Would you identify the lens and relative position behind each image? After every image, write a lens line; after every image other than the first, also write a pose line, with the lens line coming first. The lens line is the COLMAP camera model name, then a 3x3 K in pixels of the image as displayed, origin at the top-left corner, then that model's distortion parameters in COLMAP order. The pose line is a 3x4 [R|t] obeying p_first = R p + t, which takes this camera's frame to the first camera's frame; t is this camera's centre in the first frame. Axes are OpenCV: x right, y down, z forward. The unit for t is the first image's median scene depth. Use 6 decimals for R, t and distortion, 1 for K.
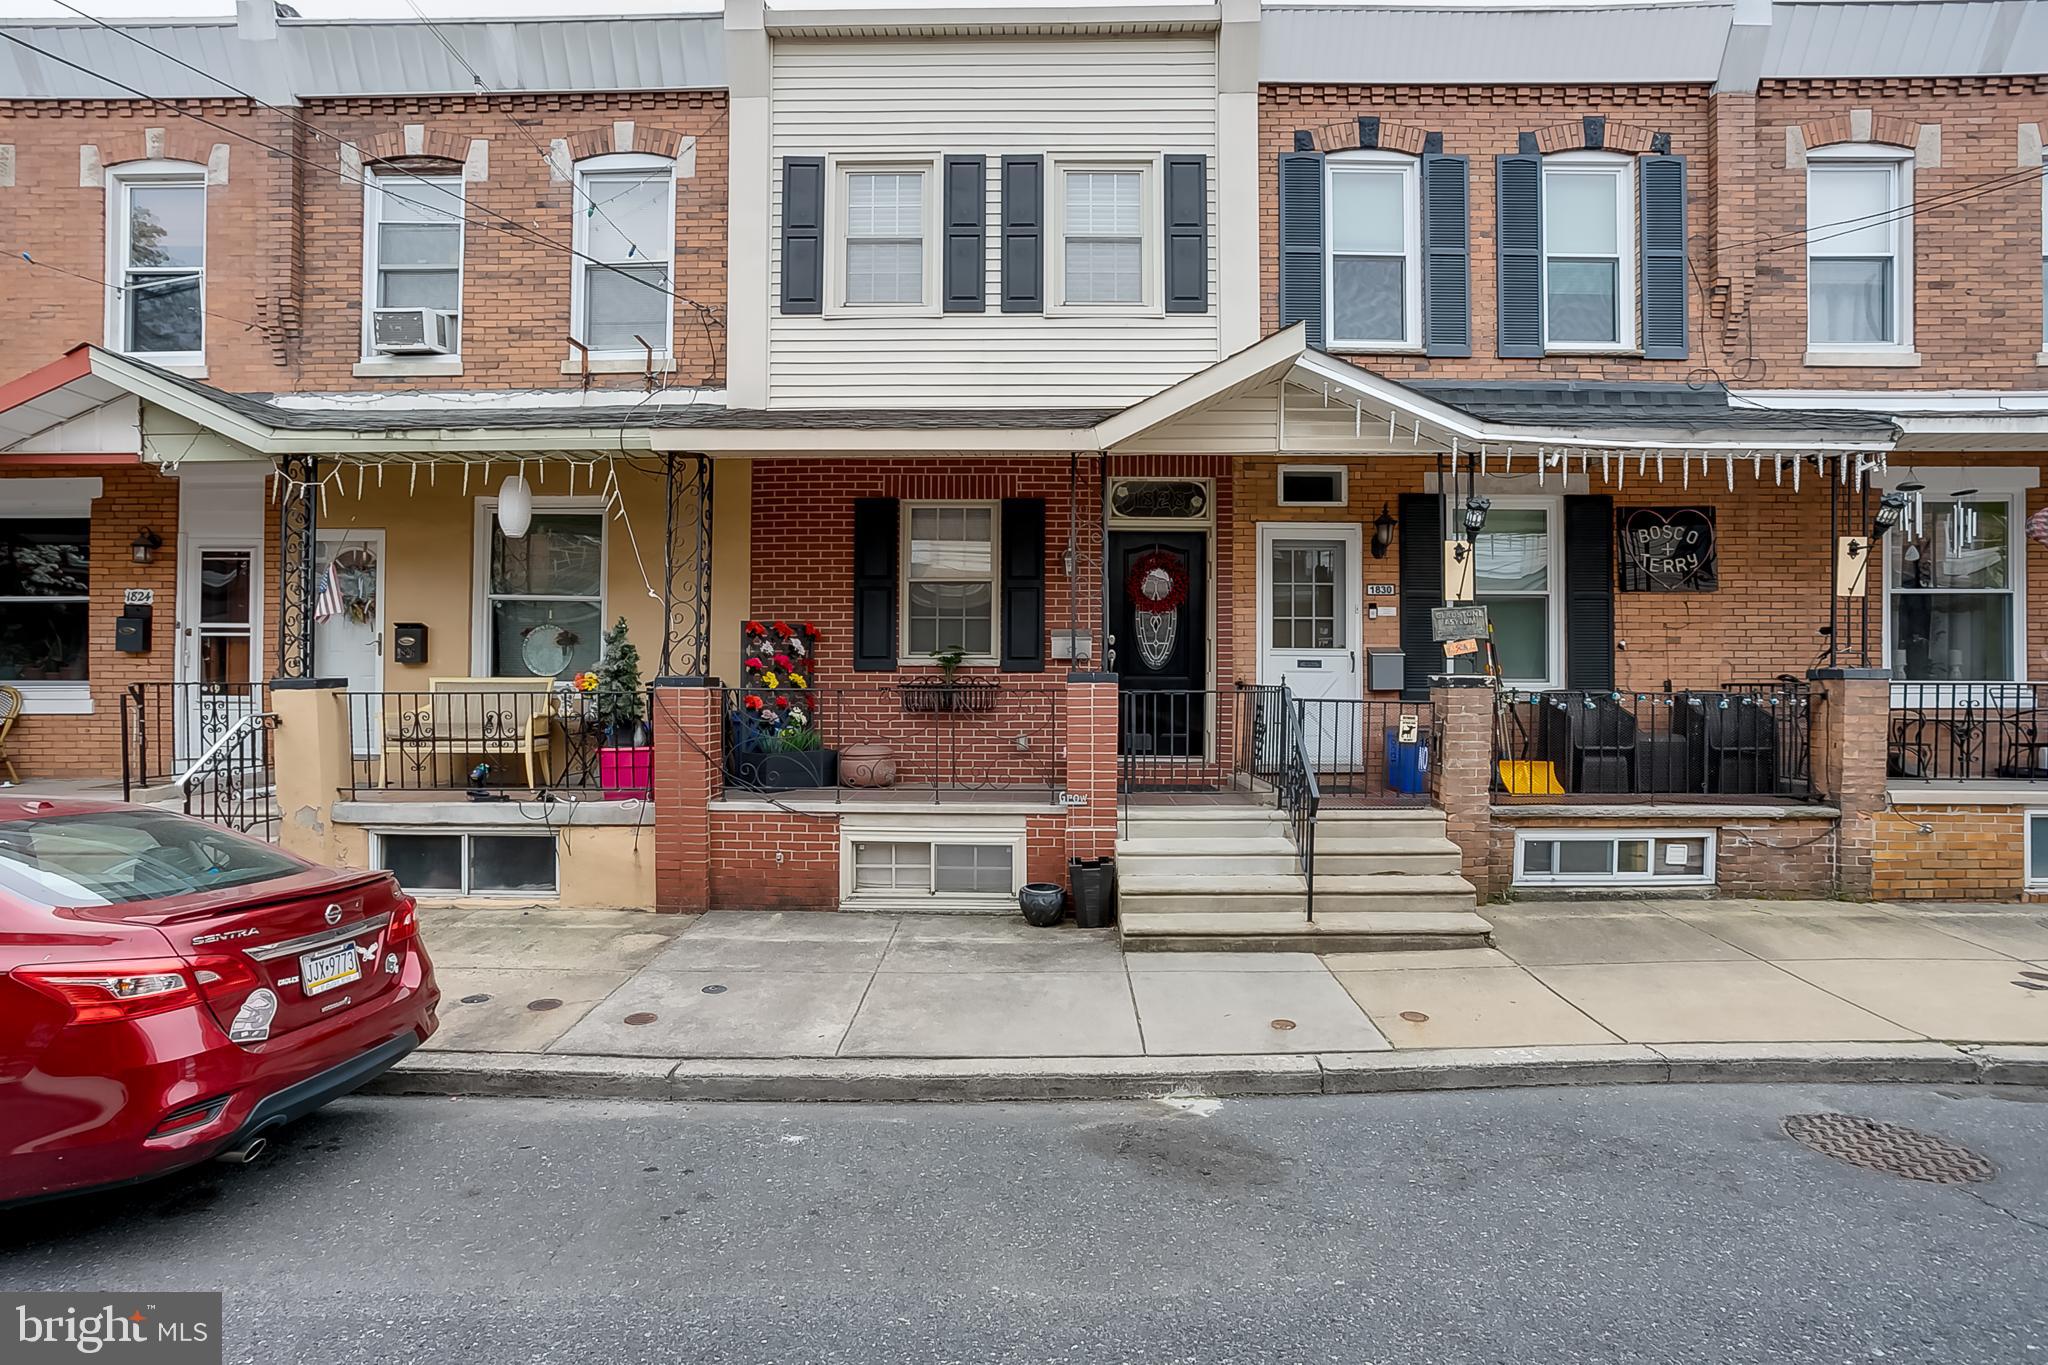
lens RADIAL K [[975.0, 0, 1009.3], [0, 975.0, 698.4], [0, 0, 1]] dist [-0.046449, 0.022408]
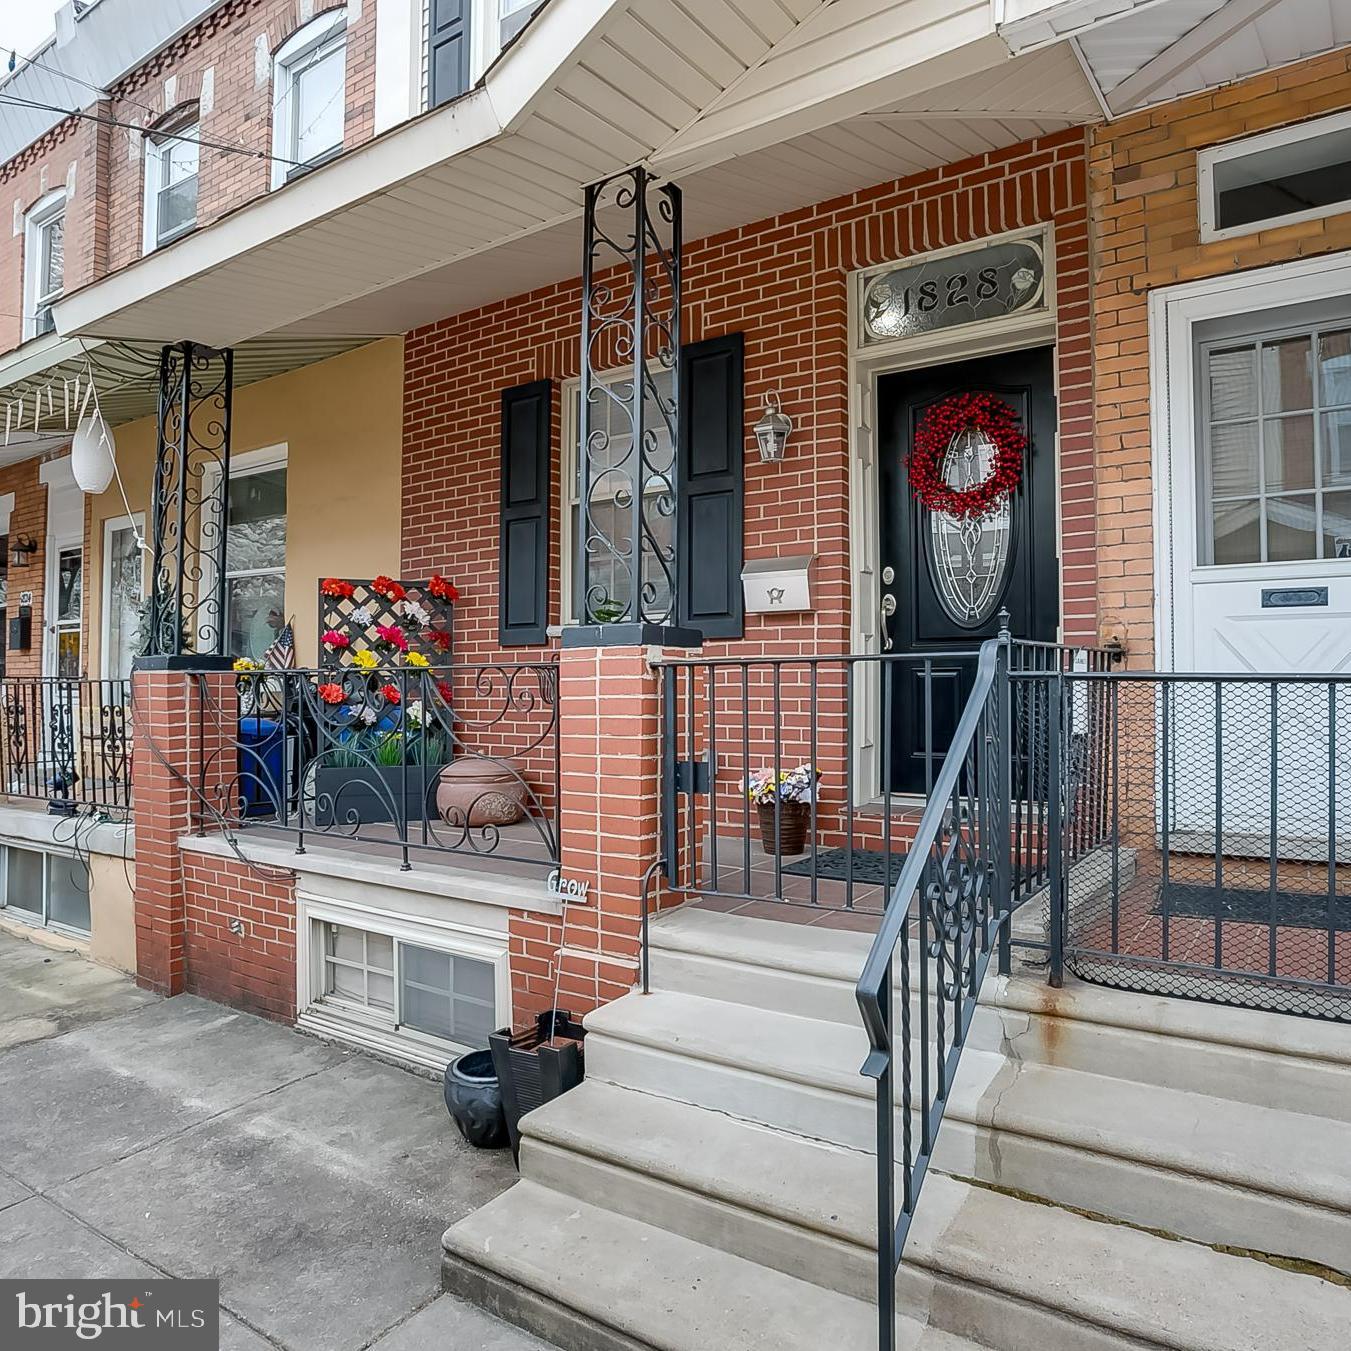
lens RADIAL K [[971.3, 0, 706.7], [0, 971.3, 670.7], [0, 0, 1]] dist [-0.062790, 0.038218]
pose [[0.846124, -0.017189, -0.532708, 0.316347], [0.001988, 0.999575, -0.029095, 0.007823], [0.532982, 0.023559, 0.845799, 0.523258]]
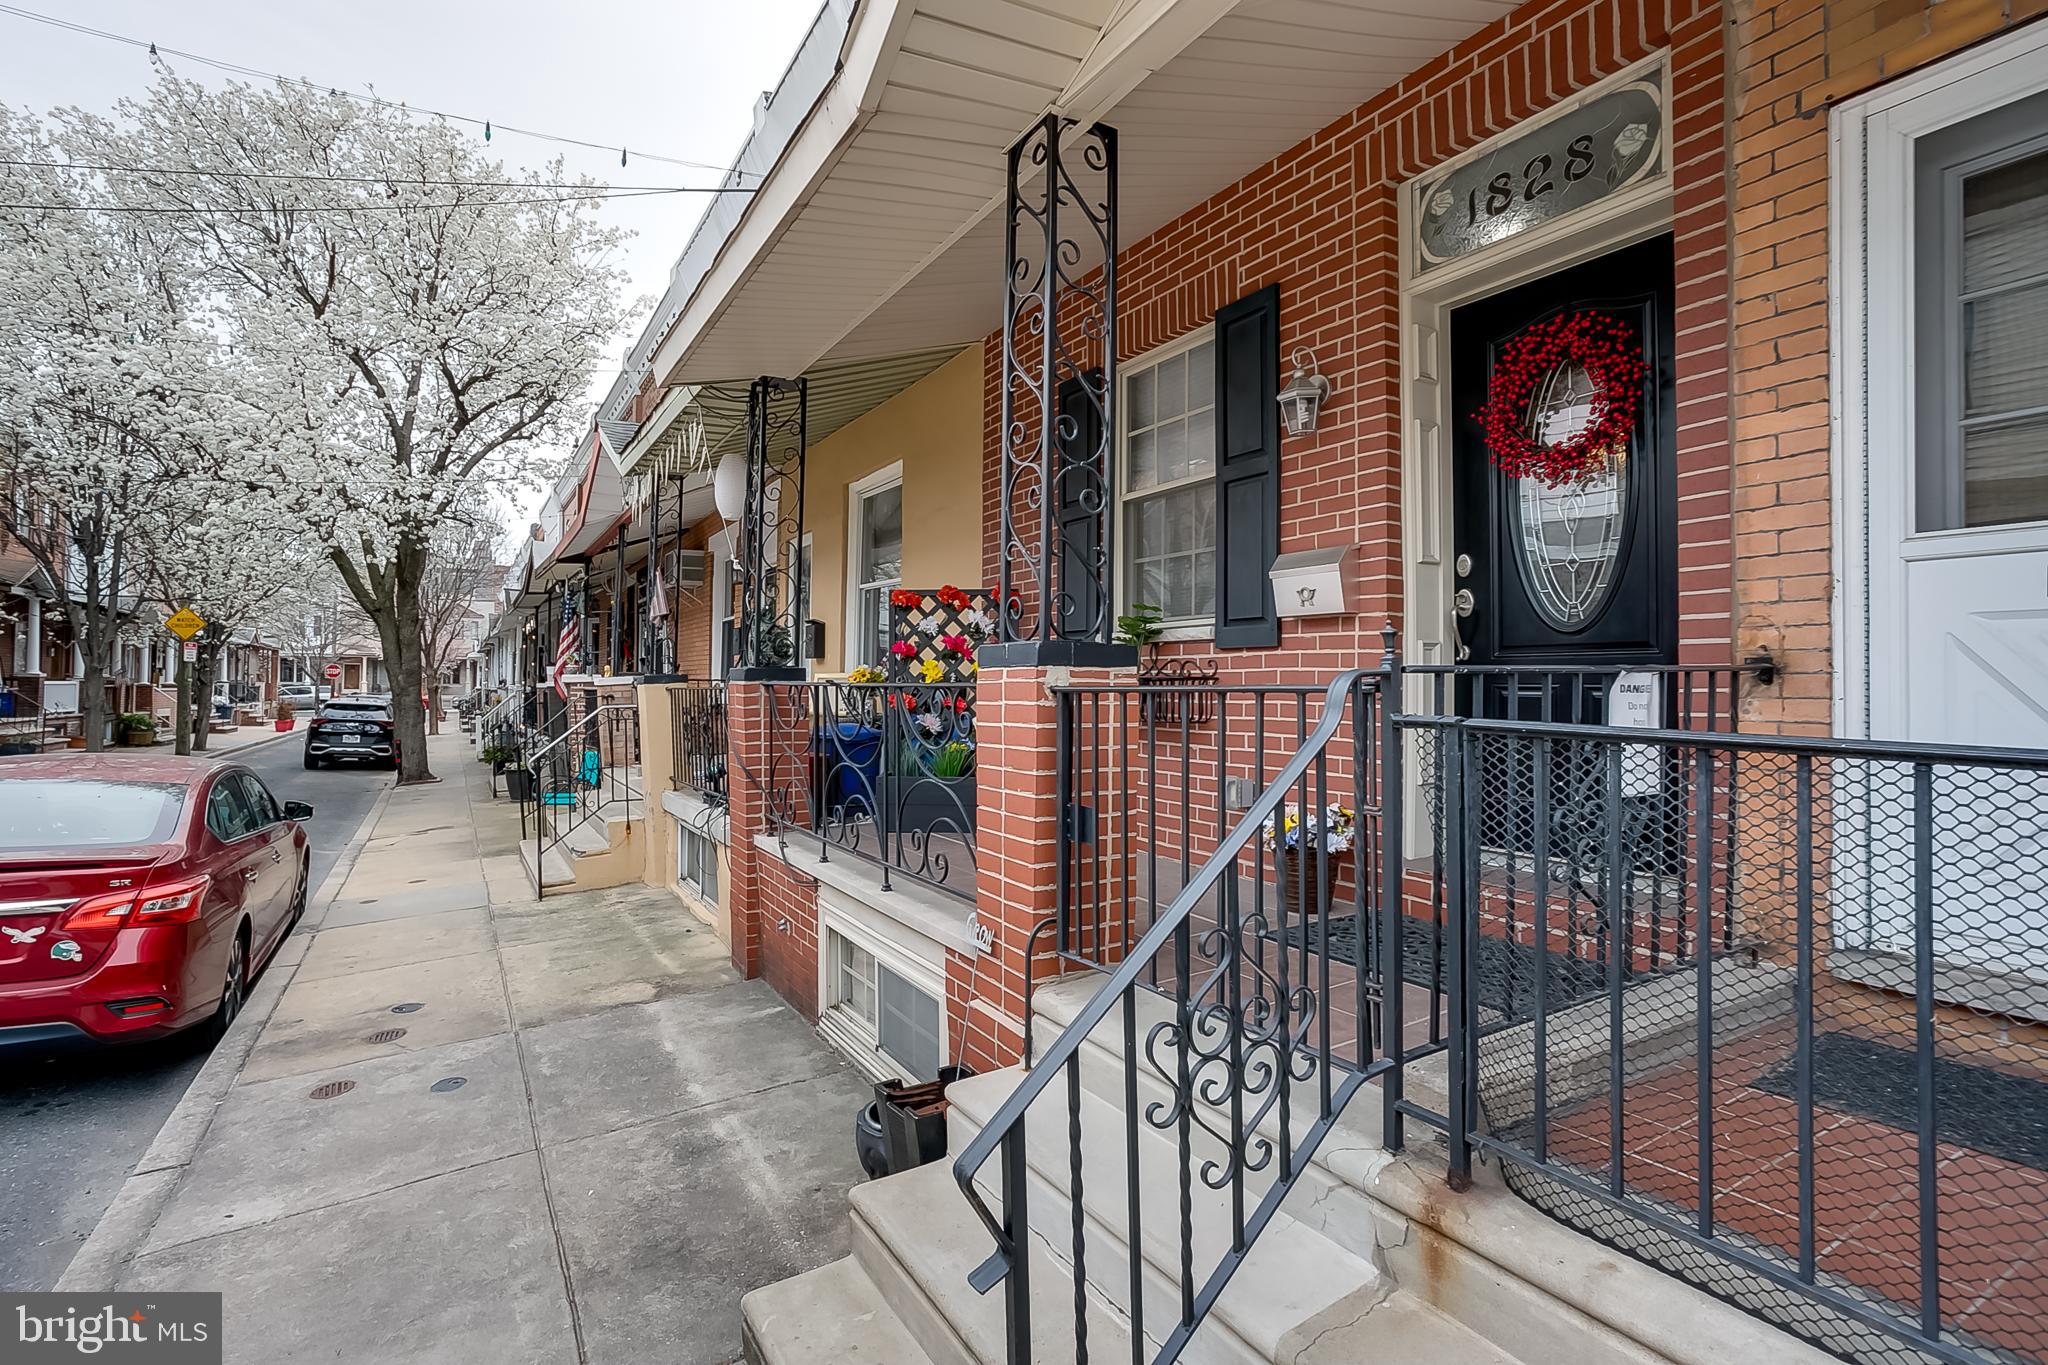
lens RADIAL K [[975.0, 0, 1005.2], [0, 975.0, 669.8], [0, 0, 1]] dist [-0.046449, 0.022408]
pose [[0.522053, -0.014028, -0.852798, 0.369370], [-0.009093, 0.999716, -0.022011, -0.004766], [0.852865, 0.019245, 0.521777, 0.648928]]
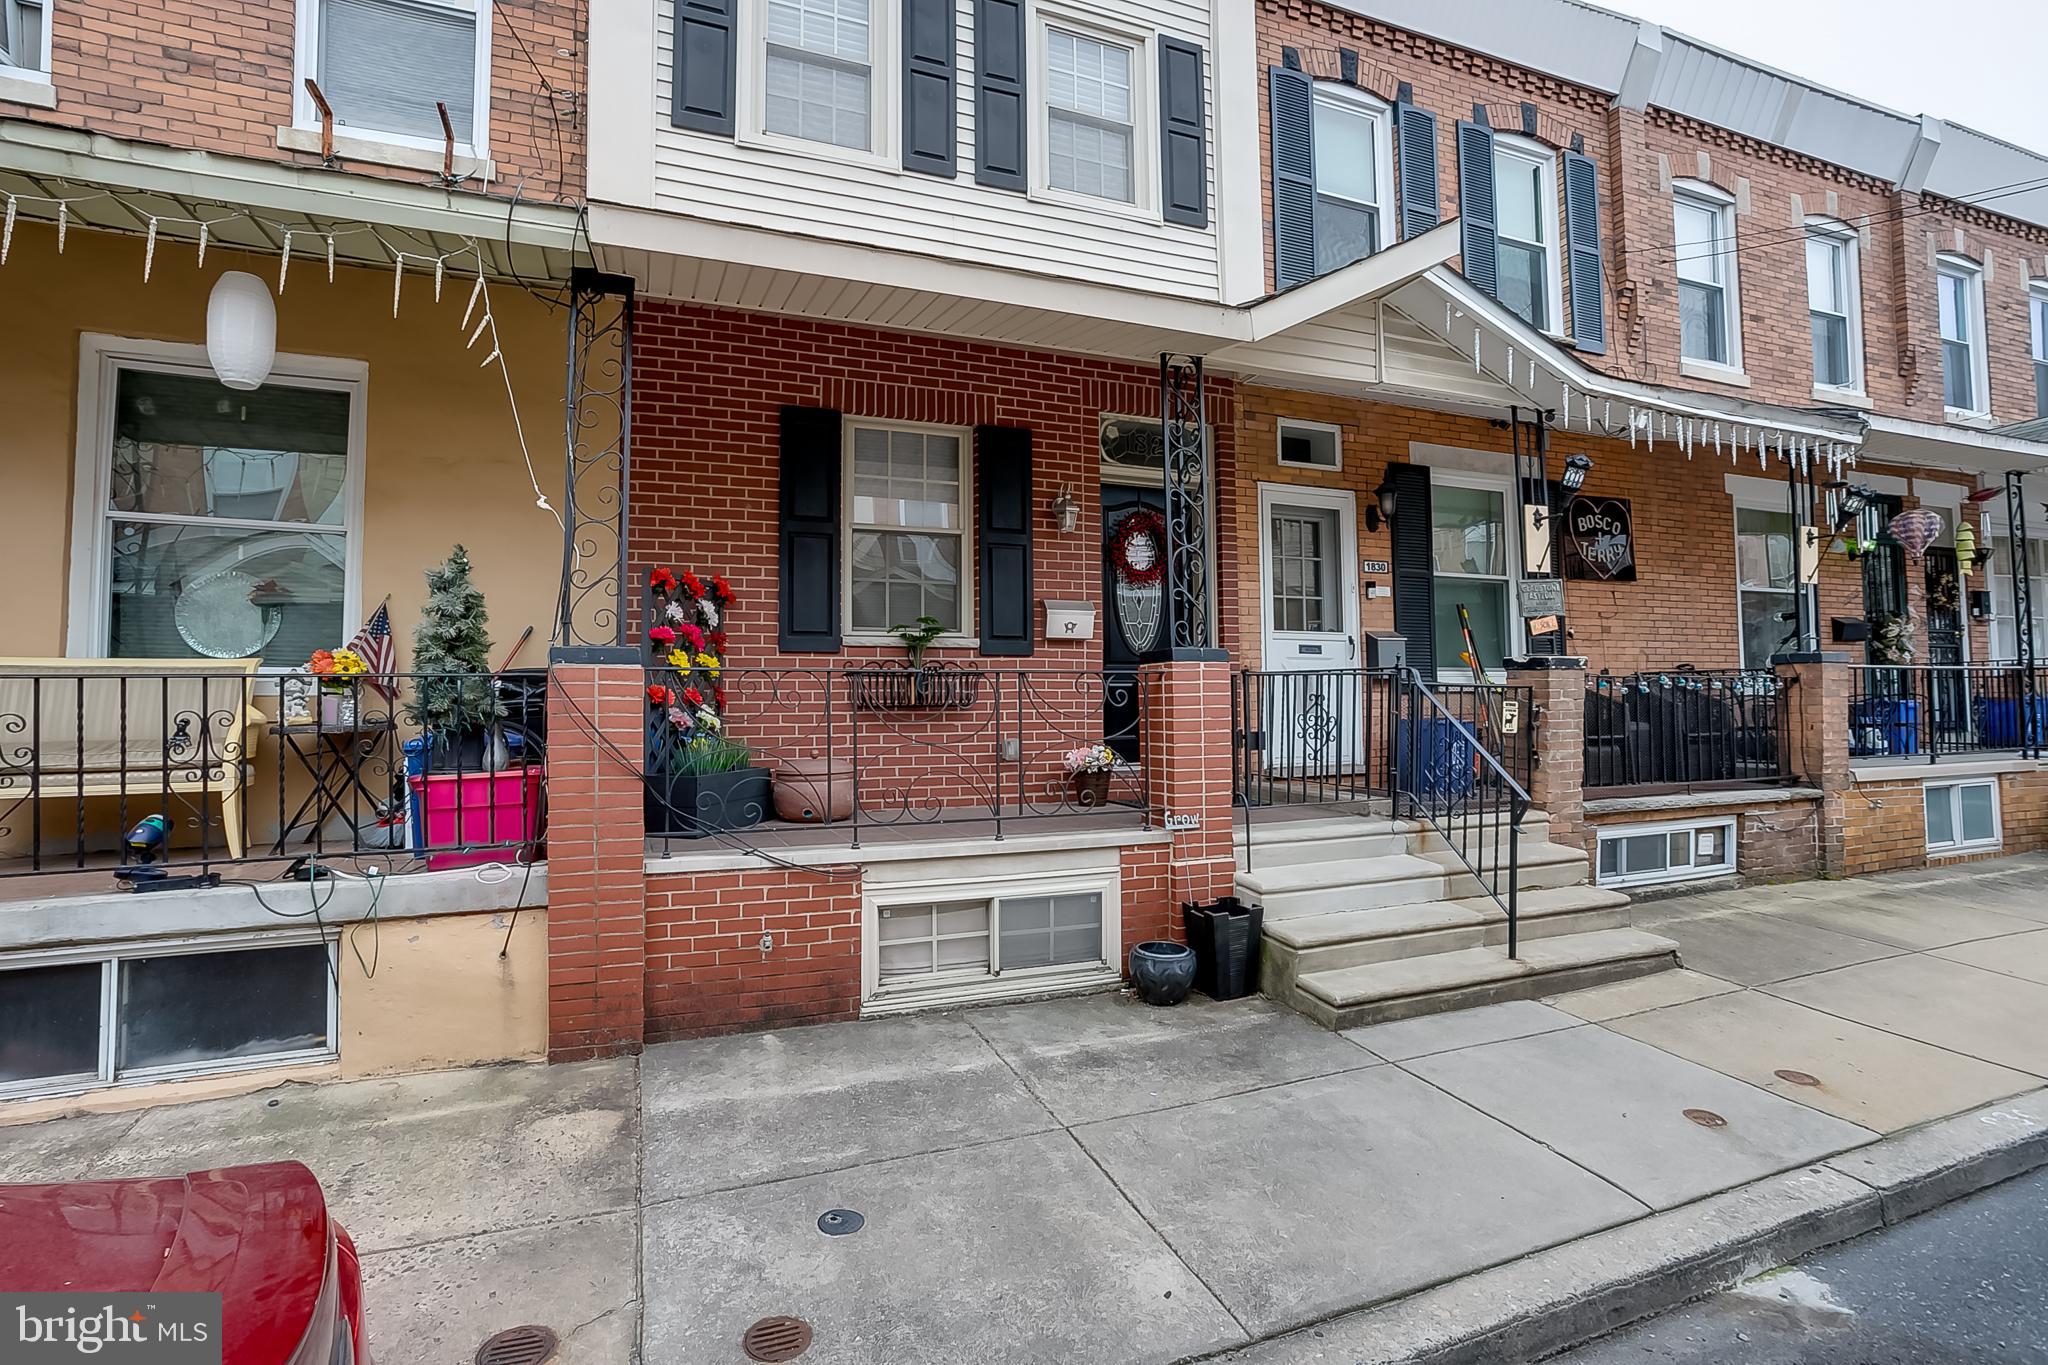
lens RADIAL K [[975.0, 0, 983.2], [0, 975.0, 669.8], [0, 0, 1]] dist [-0.046449, 0.022408]
pose [[0.927266, 0.003432, 0.374388, -0.286901], [0.013090, 0.999049, -0.041580, 0.015184], [-0.374175, 0.043456, 0.926339, 0.313674]]
